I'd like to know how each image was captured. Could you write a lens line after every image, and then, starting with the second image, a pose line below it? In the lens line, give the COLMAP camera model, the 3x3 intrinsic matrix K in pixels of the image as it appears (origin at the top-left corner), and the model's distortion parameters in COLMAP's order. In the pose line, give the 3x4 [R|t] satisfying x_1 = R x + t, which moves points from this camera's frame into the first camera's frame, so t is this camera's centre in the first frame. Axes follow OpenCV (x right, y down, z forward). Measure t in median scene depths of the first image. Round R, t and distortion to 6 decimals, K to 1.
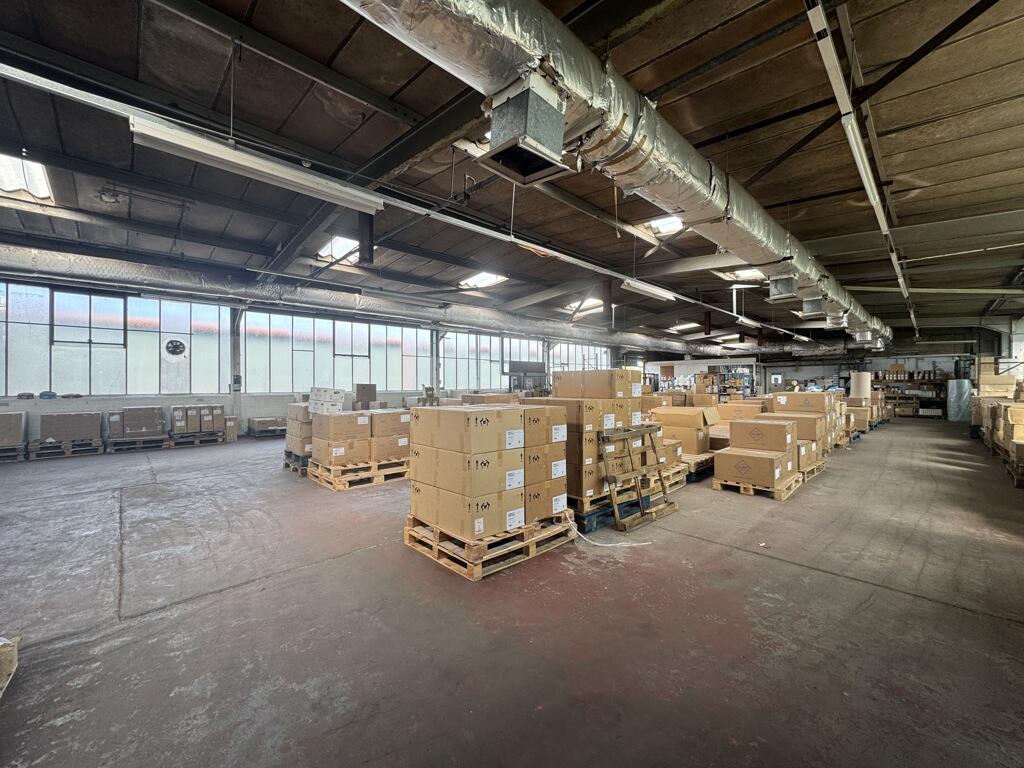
lens RADIAL K [[409.2, 0, 512.0], [0, 409.2, 384.0], [0, 0, 1]] dist [0.000491, 0.000165]
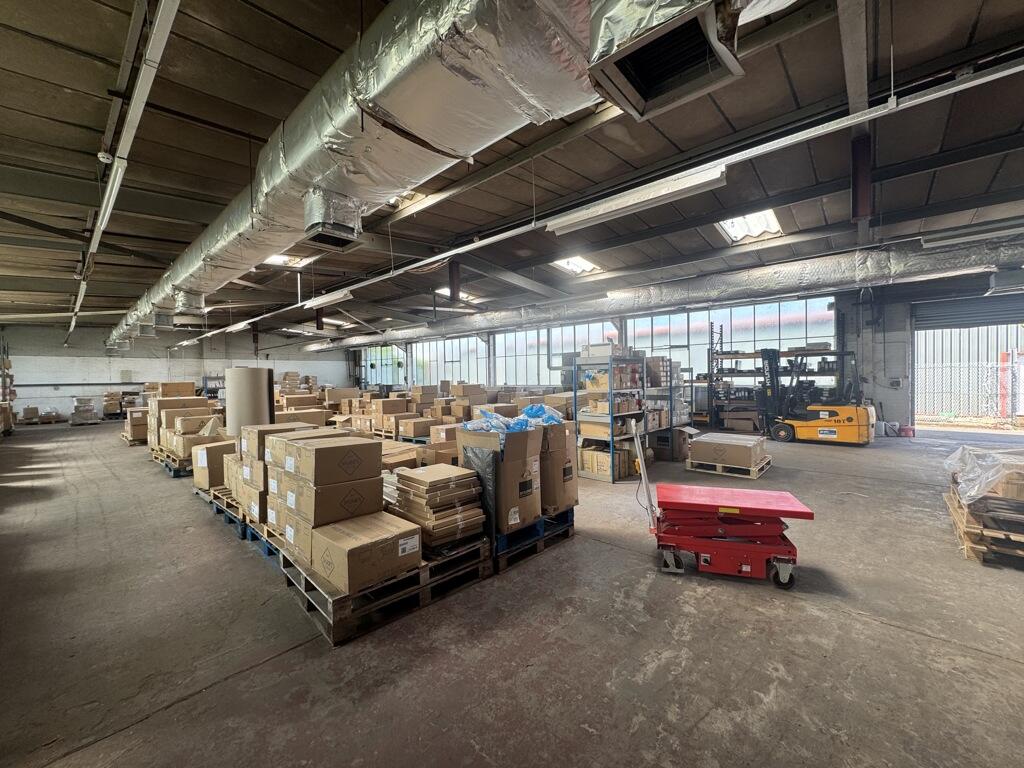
lens RADIAL K [[409.2, 0, 512.0], [0, 409.2, 384.0], [0, 0, 1]] dist [0.000491, 0.000165]
pose [[0.062241, 0.011213, -0.997998, 0.864283], [0.005392, 0.999919, 0.011571, -0.001329], [0.998047, -0.006101, 0.062176, 0.847619]]
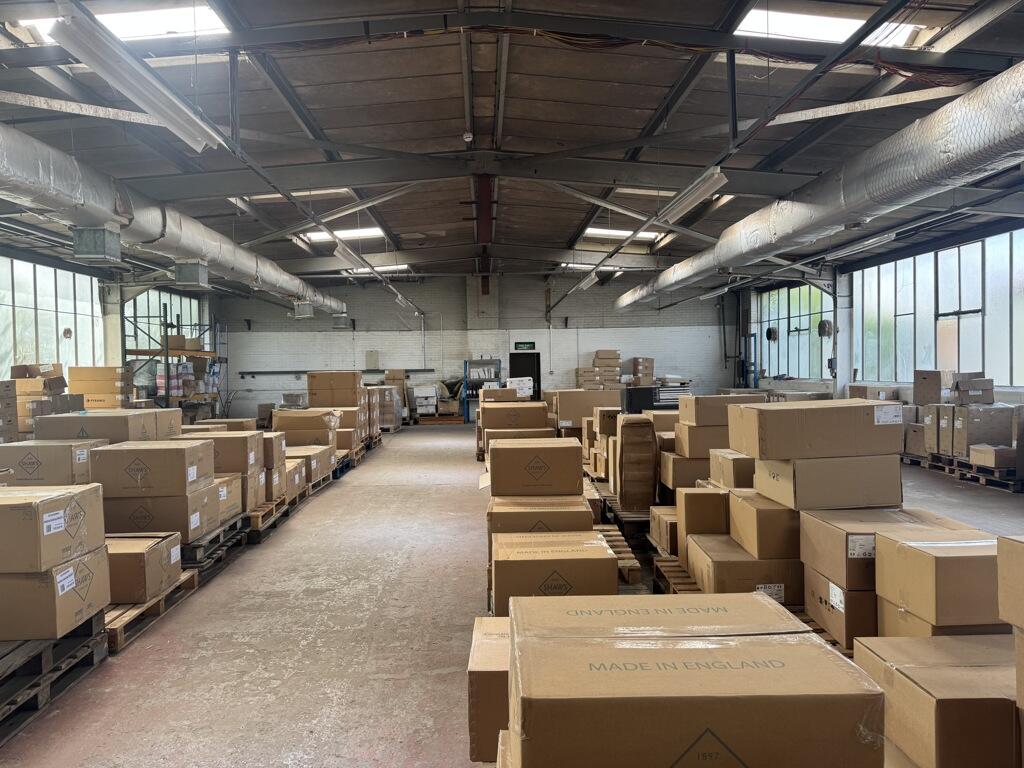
lens RADIAL K [[716.0, 0, 512.0], [0, 716.0, 384.0], [0, 0, 1]] dist [0.005354, 0.000761]
pose [[-0.678567, 0.023877, -0.734151, 0.484874], [0.004810, 0.999595, 0.028064, -0.006793], [0.734523, 0.015513, -0.678406, 0.901742]]
